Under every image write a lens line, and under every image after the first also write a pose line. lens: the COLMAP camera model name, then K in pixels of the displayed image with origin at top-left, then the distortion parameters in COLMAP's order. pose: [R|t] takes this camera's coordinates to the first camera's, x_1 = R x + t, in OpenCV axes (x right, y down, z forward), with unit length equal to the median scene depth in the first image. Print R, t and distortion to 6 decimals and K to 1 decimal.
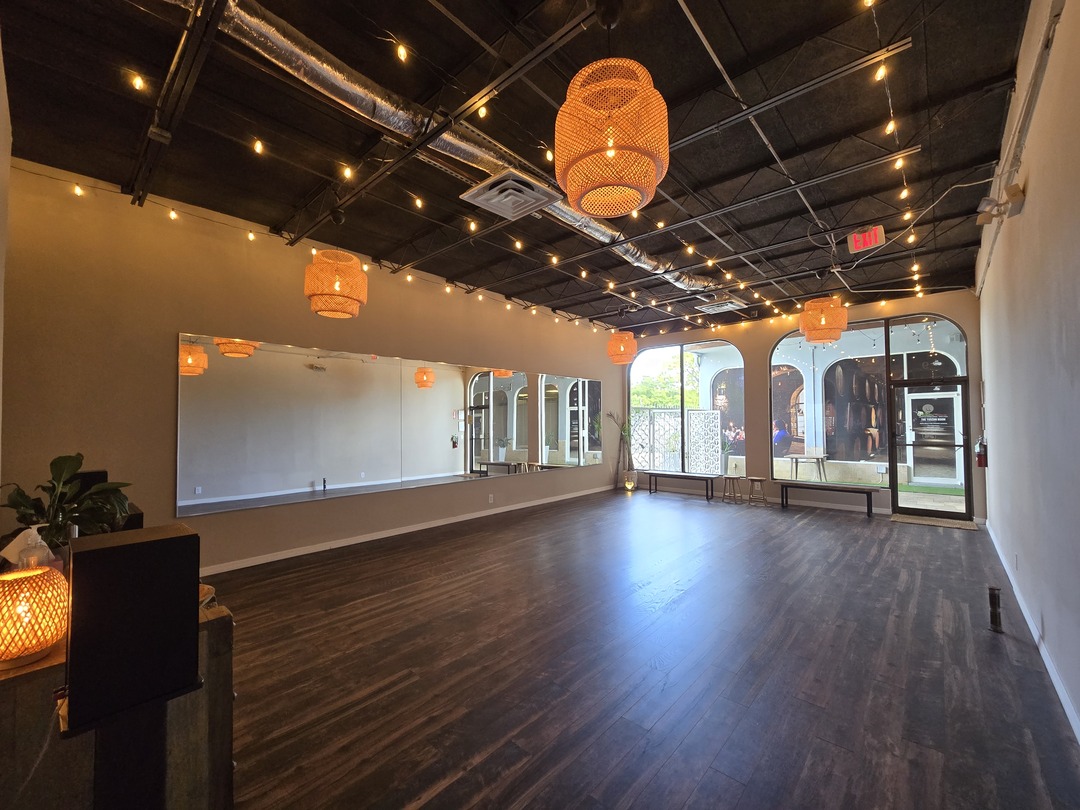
lens RADIAL K [[438.8, 0, 543.2], [0, 438.8, 407.5], [0, 0, 1]] dist [-0.002492, -0.000337]
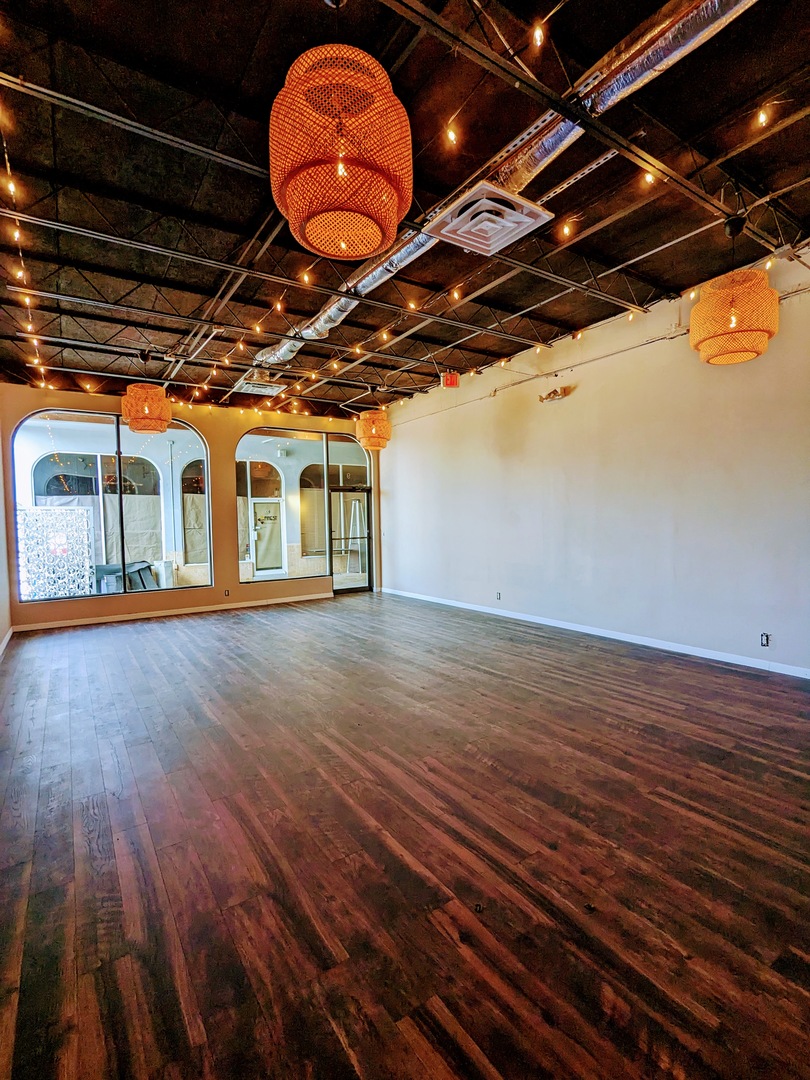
lens RADIAL K [[512.4, 0, 407.7], [0, 512.4, 540.8], [0, 0, 1]] dist [-0.003064, 0.000595]
pose [[0.242201, -0.036138, 0.969553, -1.121313], [-0.014721, 0.999054, 0.040915, 0.059753], [-0.970115, -0.024182, 0.241440, 1.001879]]
